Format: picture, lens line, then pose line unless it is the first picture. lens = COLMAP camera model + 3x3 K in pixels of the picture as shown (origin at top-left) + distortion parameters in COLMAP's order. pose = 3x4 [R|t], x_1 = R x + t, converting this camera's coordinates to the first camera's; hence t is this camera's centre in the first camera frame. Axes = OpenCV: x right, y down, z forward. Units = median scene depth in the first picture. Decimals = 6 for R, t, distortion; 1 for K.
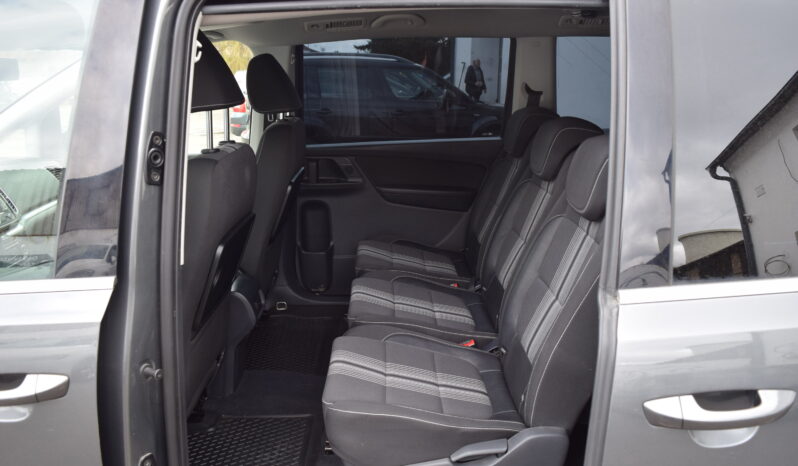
lens RADIAL K [[628.9, 0, 399.0], [0, 628.9, 233.0], [0, 0, 1]] dist [-0.097508, 0.018629]
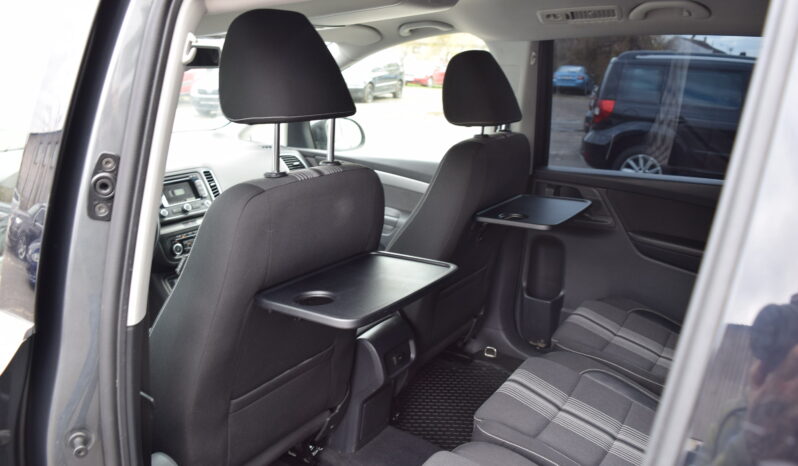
lens RADIAL K [[628.9, 0, 399.0], [0, 628.9, 233.0], [0, 0, 1]] dist [-0.097508, 0.018629]
pose [[0.824546, 0.175484, -0.537894, 0.163759], [-0.170705, 0.983542, 0.059198, -0.084755], [0.539429, 0.043010, 0.840932, 0.272880]]
